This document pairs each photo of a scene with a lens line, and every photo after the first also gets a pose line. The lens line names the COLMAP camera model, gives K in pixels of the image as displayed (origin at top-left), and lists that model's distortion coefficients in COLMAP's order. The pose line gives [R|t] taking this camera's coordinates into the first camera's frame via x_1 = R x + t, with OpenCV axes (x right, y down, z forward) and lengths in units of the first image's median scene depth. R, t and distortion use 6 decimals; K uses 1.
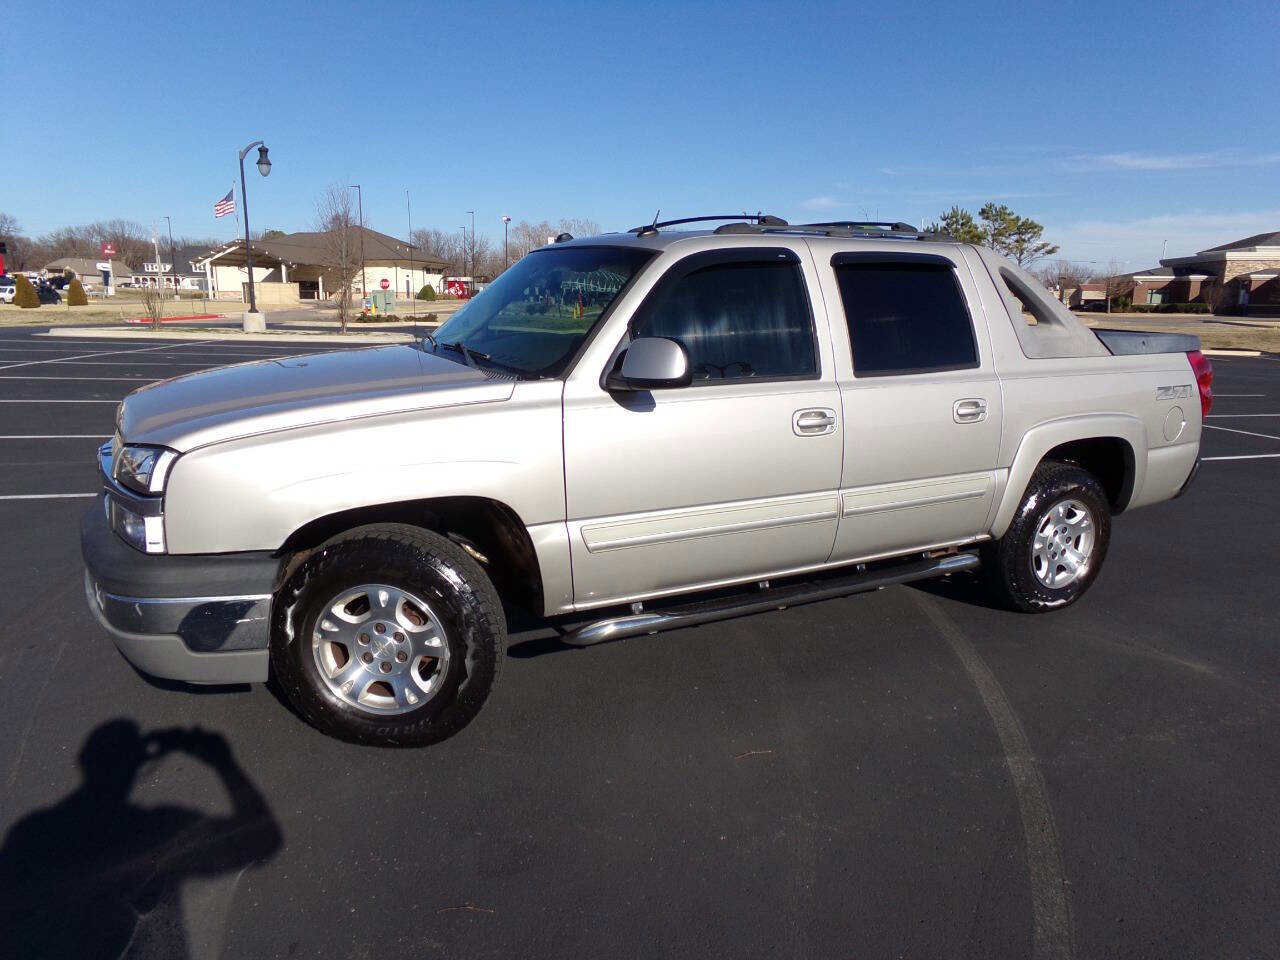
lens RADIAL K [[877.2, 0, 629.7], [0, 877.2, 475.6], [0, 0, 1]] dist [0.004014, 0.016140]
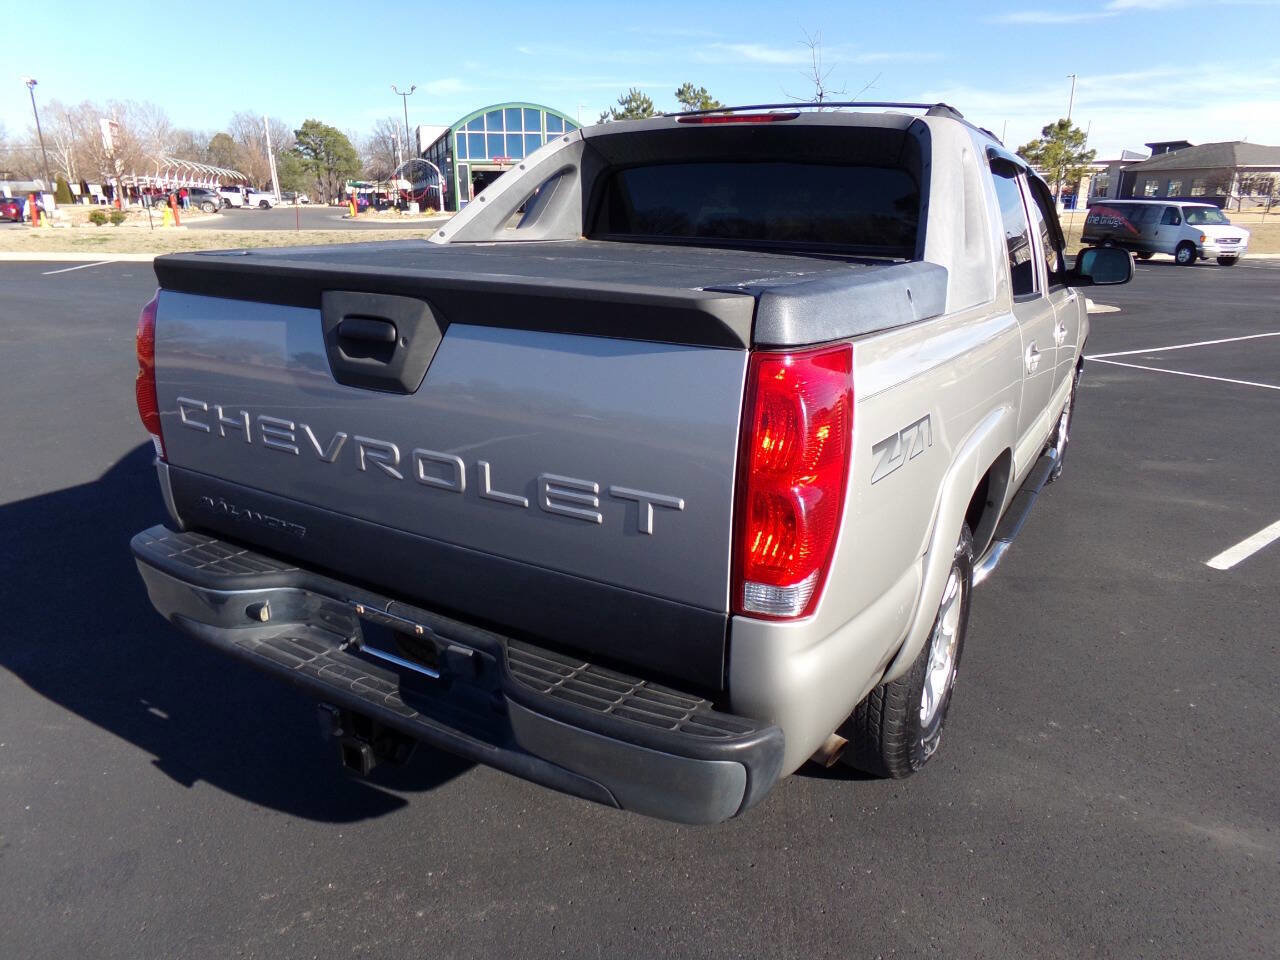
lens RADIAL K [[877.2, 0, 629.9], [0, 877.2, 476.5], [0, 0, 1]] dist [0.004014, 0.016140]
pose [[0.910077, -0.137348, 0.391018, -0.443459], [0.094158, 0.987338, 0.127663, -0.560218], [-0.403601, -0.079366, 0.911486, 2.660835]]
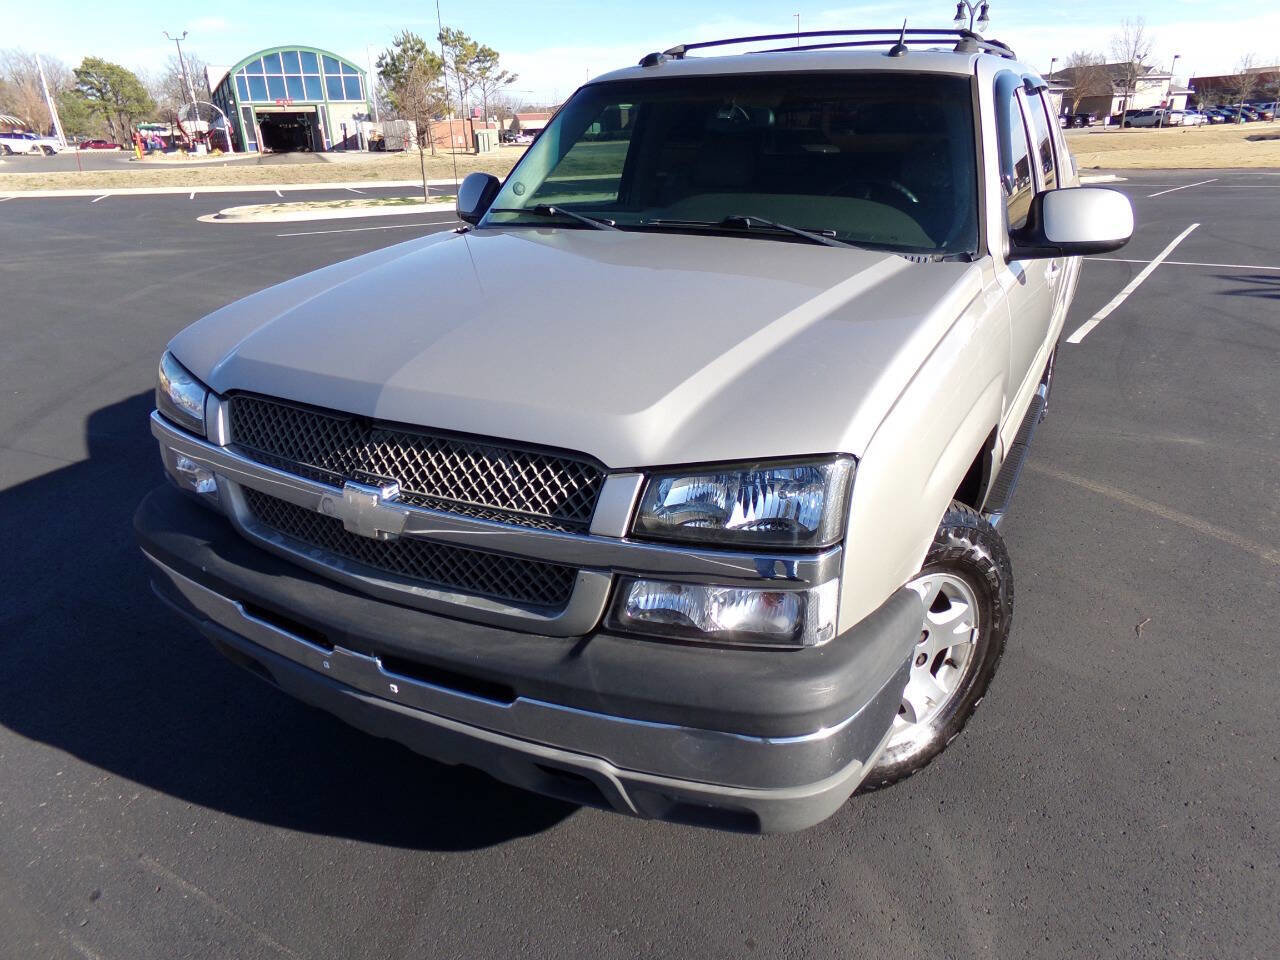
lens RADIAL K [[877.2, 0, 636.6], [0, 877.2, 489.5], [0, 0, 1]] dist [0.004014, 0.016140]
pose [[0.822725, -0.248343, 0.511321, -0.519497], [0.150497, 0.962581, 0.225363, -0.087598], [-0.548155, -0.108459, 0.829315, 0.350914]]
